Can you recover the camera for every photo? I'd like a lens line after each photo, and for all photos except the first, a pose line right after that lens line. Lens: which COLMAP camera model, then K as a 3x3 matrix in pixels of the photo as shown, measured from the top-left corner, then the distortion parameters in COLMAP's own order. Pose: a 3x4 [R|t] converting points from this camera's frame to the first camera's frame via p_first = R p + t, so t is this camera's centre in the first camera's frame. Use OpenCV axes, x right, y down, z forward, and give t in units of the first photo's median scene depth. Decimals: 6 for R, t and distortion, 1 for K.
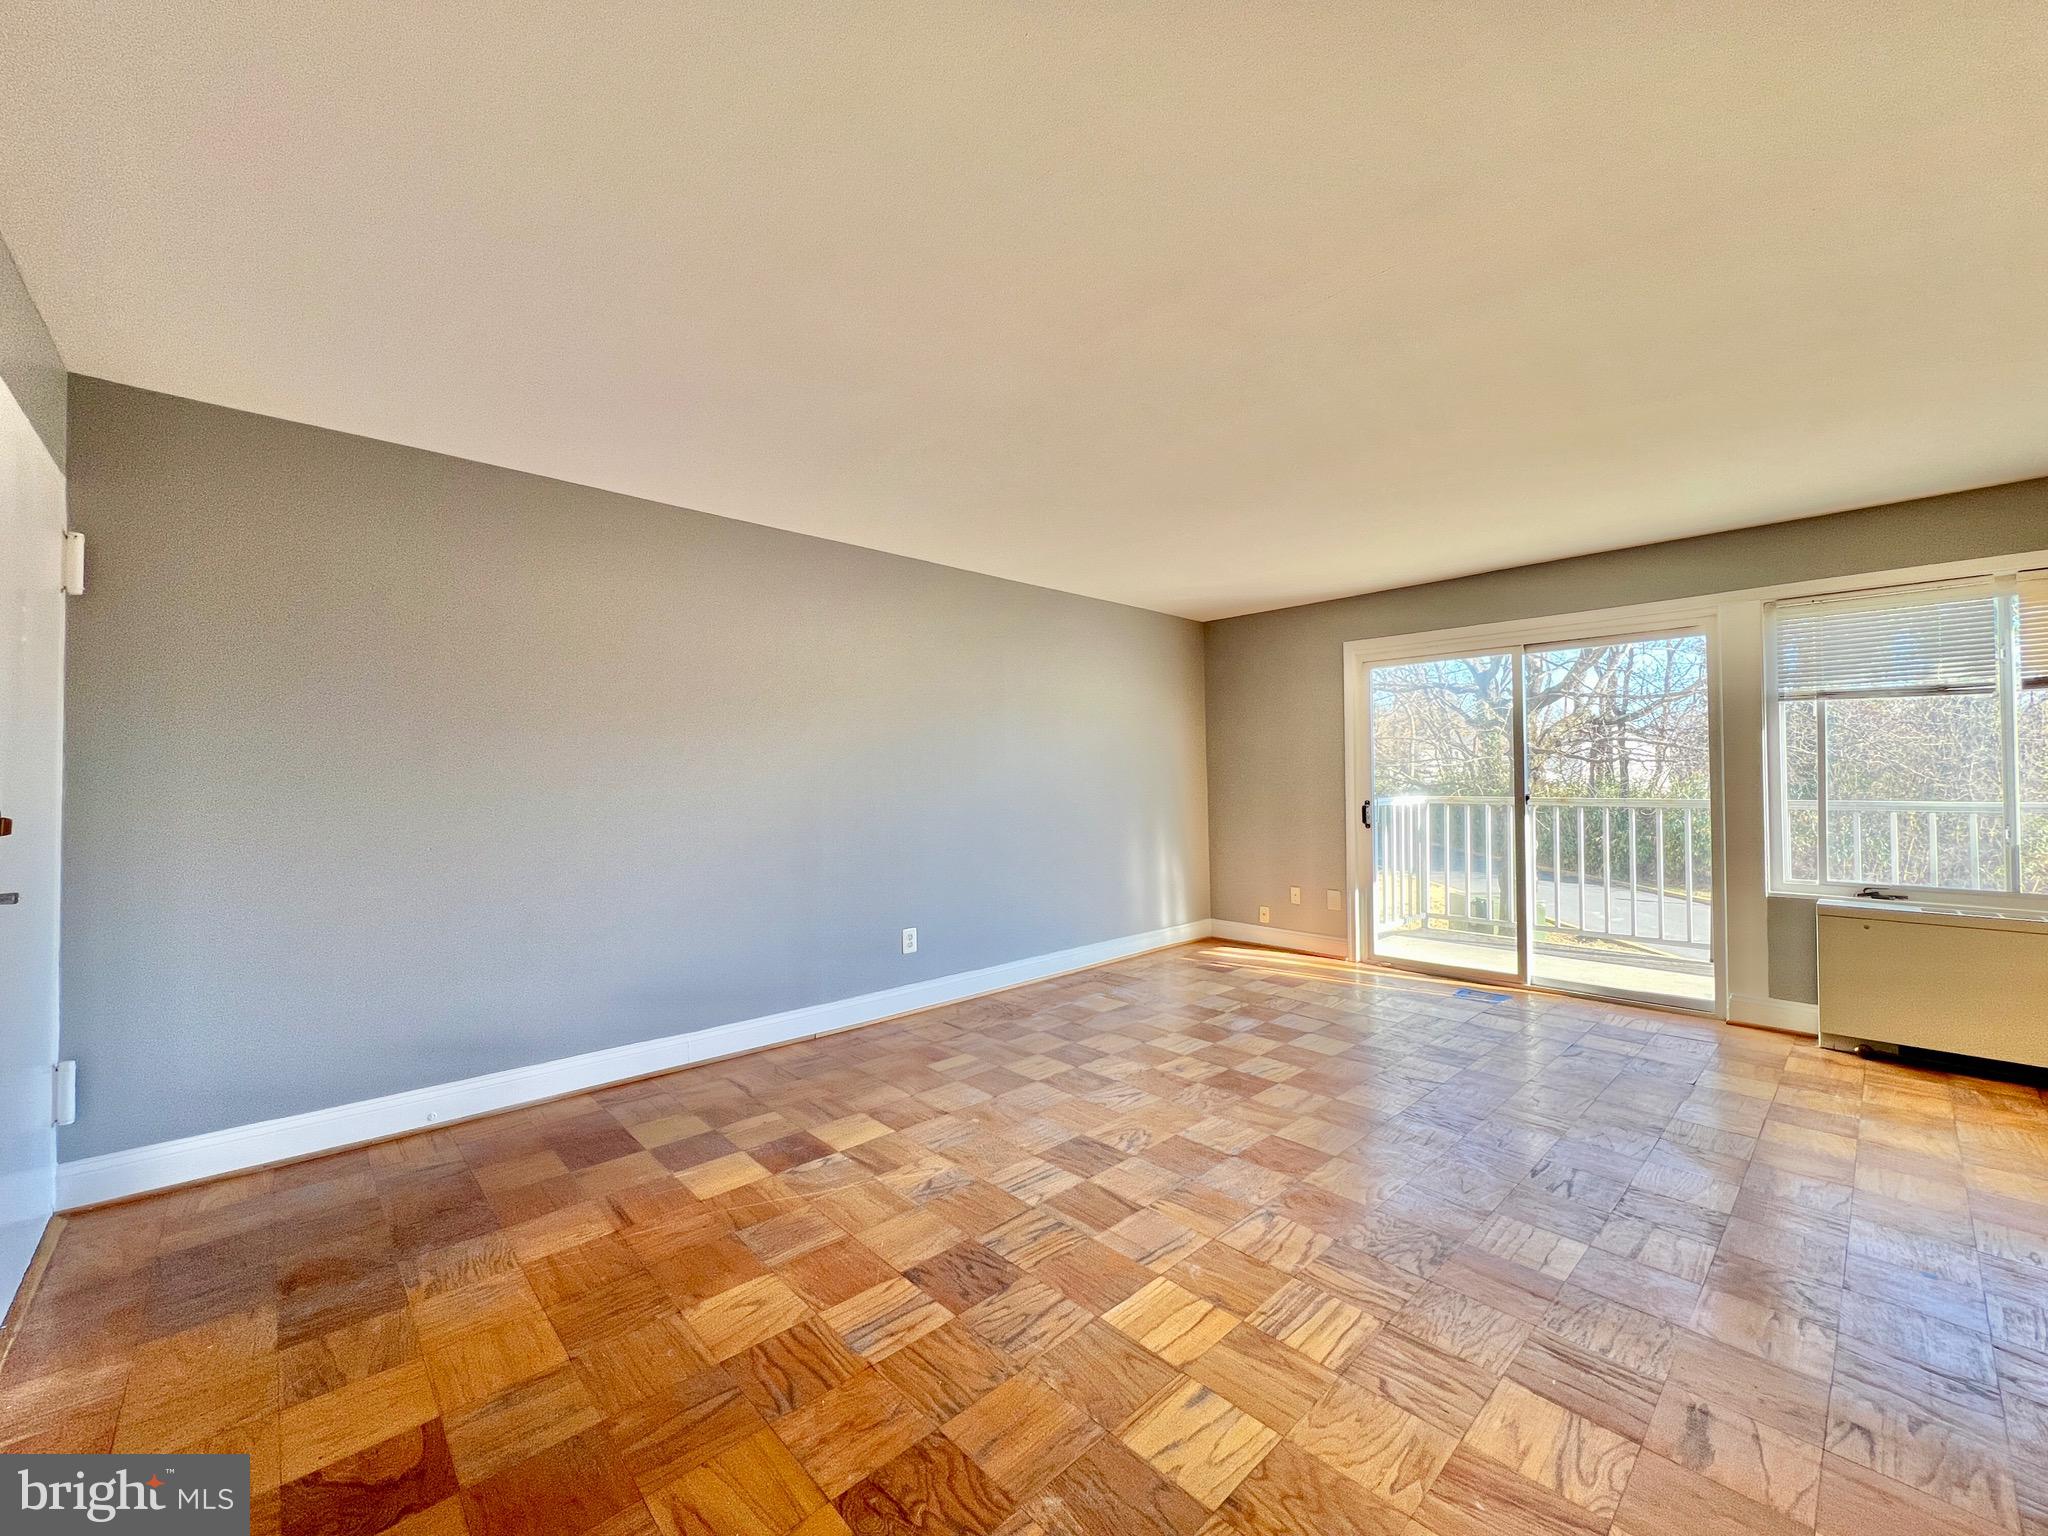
lens RADIAL K [[821.5, 0, 1025.8], [0, 821.5, 772.5], [0, 0, 1]] dist [0.000880, 0.000278]
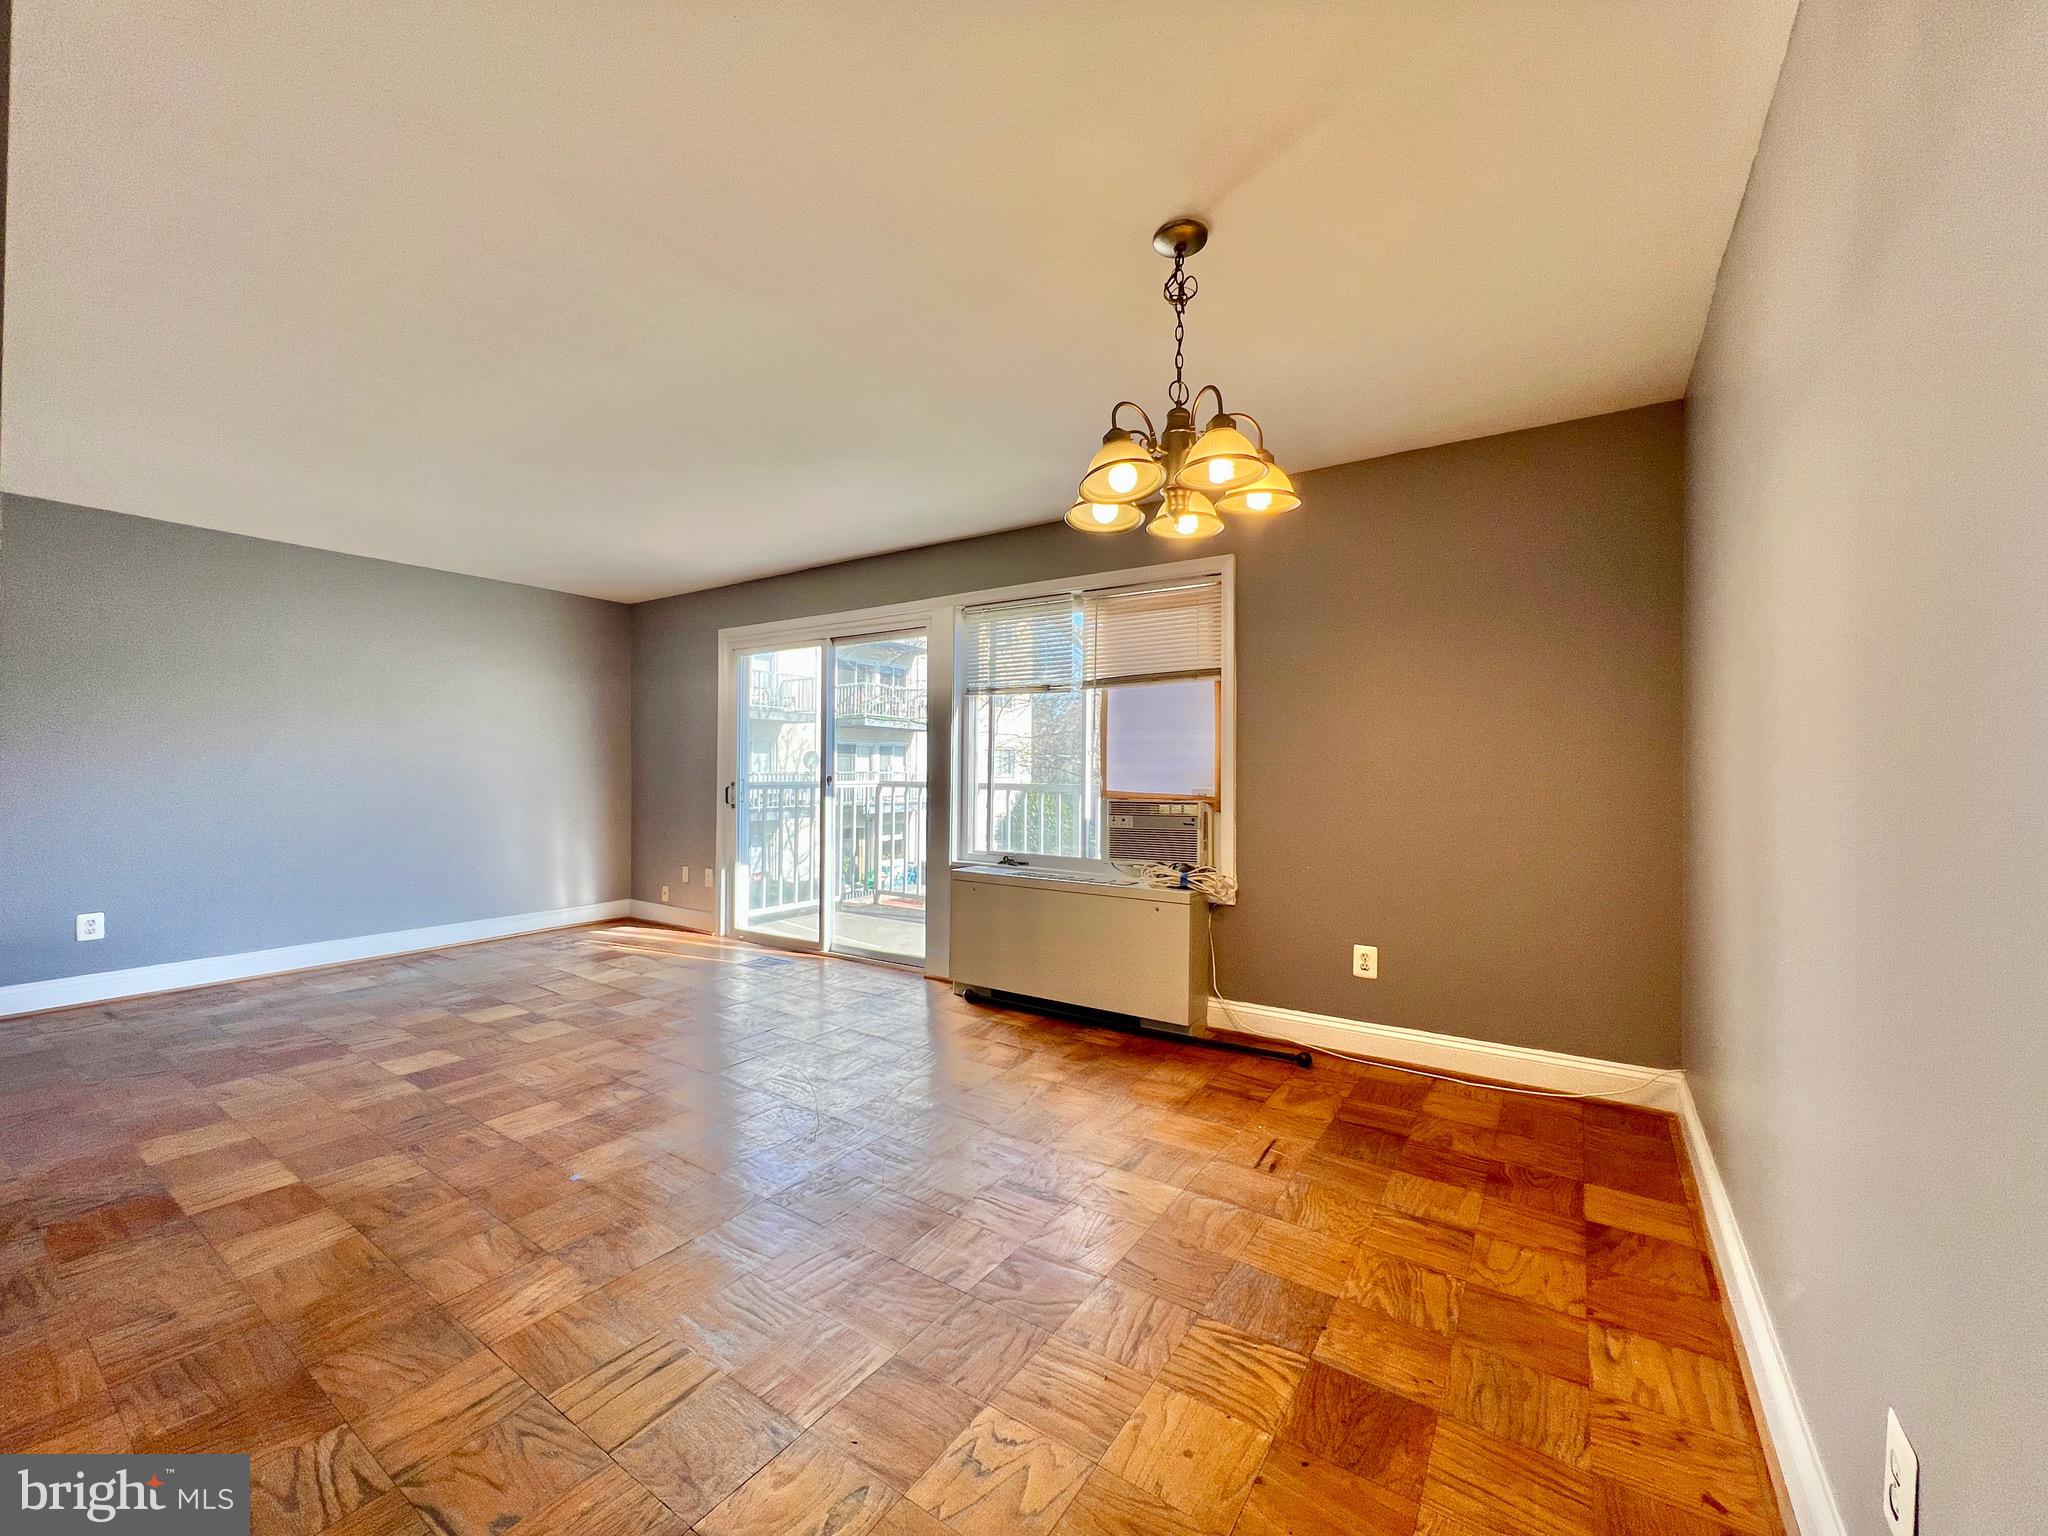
lens RADIAL K [[821.5, 0, 1021.3], [0, 821.5, 765.8], [0, 0, 1]] dist [0.000880, 0.000278]
pose [[0.976890, 0.014082, 0.213280, 0.618218], [-0.014997, 0.999884, 0.002676, 0.006154], [-0.213218, -0.005813, 0.976987, -0.111991]]
